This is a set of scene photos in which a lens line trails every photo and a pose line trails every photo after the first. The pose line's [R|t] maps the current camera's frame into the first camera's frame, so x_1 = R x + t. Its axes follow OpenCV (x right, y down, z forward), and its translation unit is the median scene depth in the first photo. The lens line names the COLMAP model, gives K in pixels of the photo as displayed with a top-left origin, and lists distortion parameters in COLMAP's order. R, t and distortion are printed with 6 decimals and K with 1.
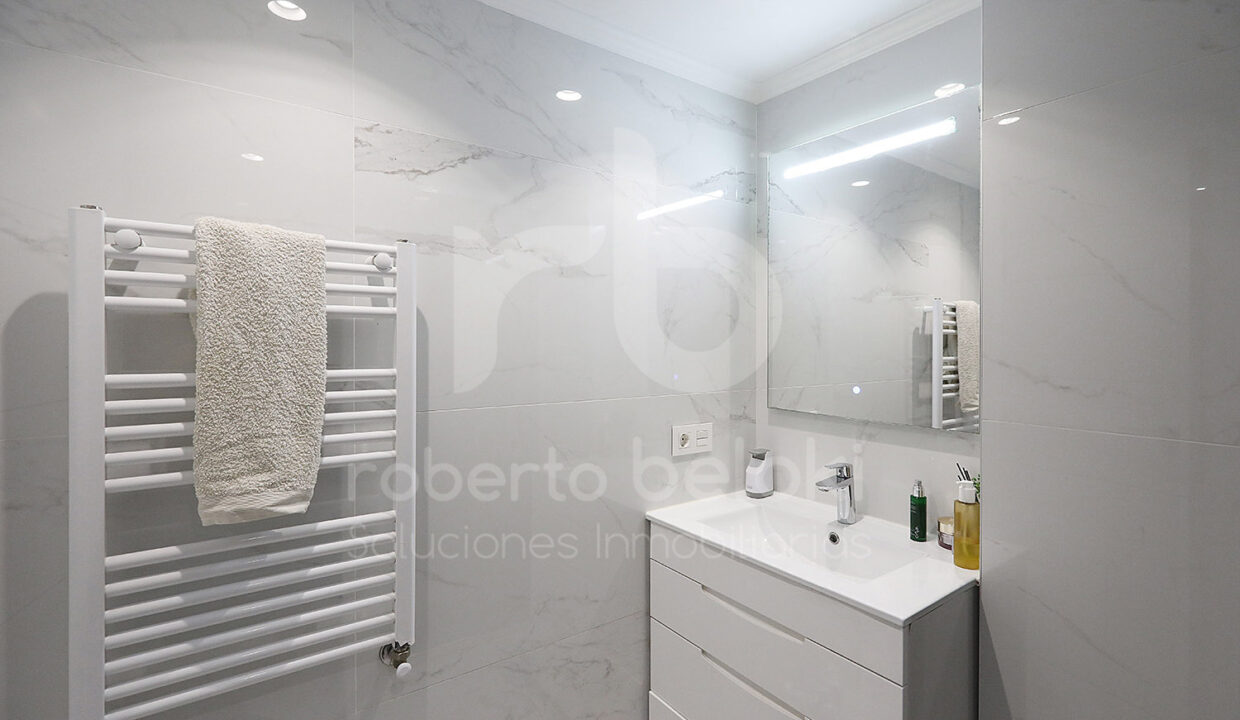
lens RADIAL K [[551.9, 0, 614.4], [0, 551.9, 357.0], [0, 0, 1]] dist [-0.002715, 0.003134]
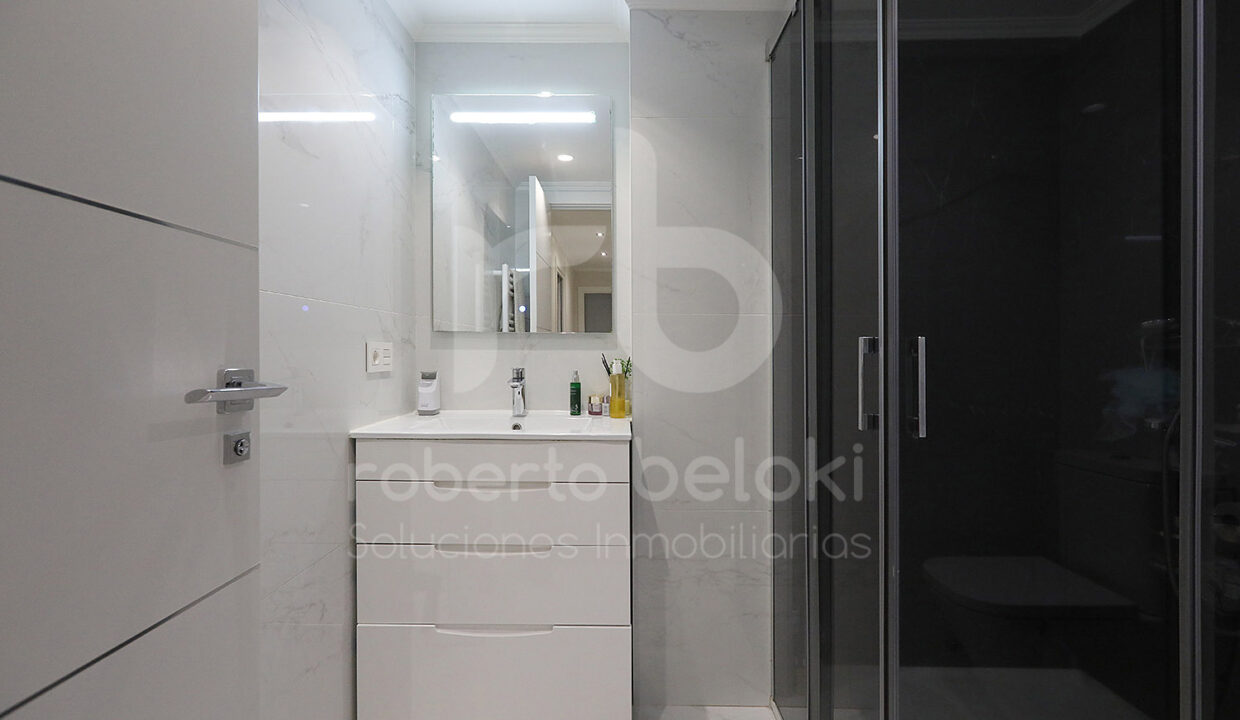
lens RADIAL K [[551.9, 0, 619.2], [0, 551.9, 353.4], [0, 0, 1]] dist [-0.002715, 0.003134]
pose [[0.586835, -0.004612, 0.809693, -0.421485], [0.016576, 0.999843, -0.006318, 0.166321], [-0.809537, 0.017129, 0.586819, 0.099597]]
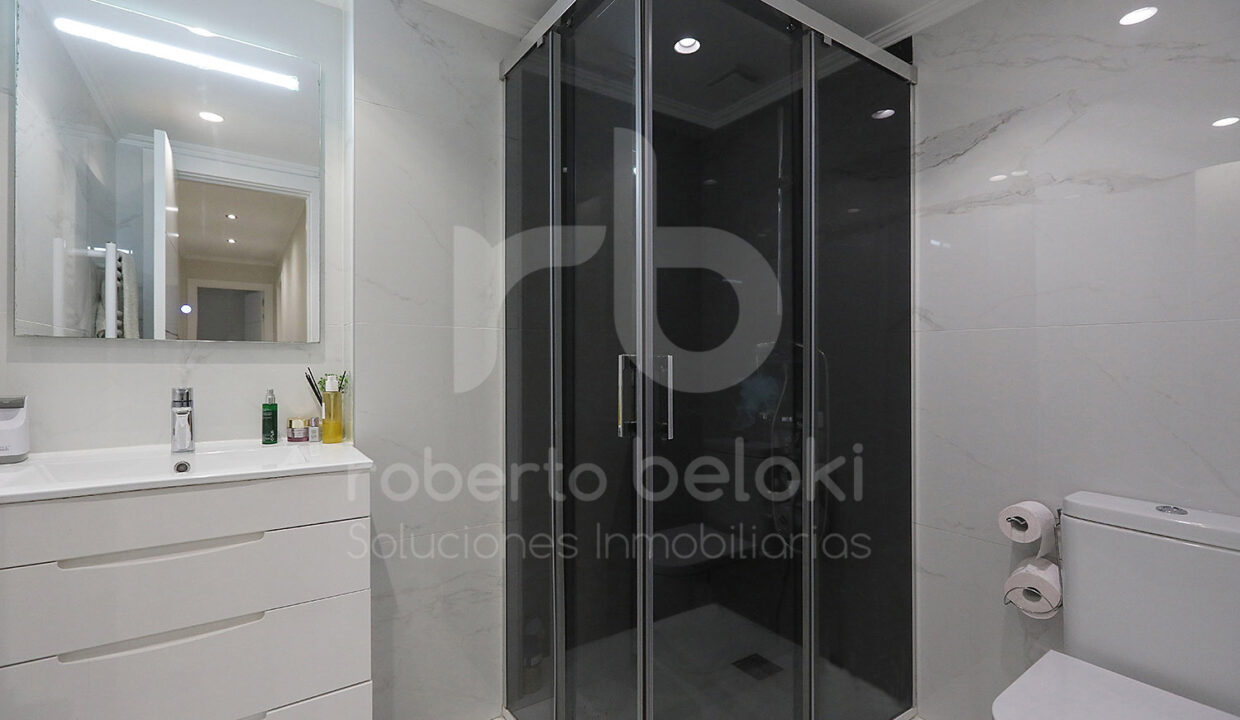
lens RADIAL K [[551.9, 0, 612.8], [0, 551.9, 357.7], [0, 0, 1]] dist [-0.002715, 0.003134]
pose [[0.015338, 0.001984, 0.999880, -0.469216], [0.017158, 0.999850, -0.002247, 0.152169], [-0.999735, 0.017190, 0.015302, 0.258245]]
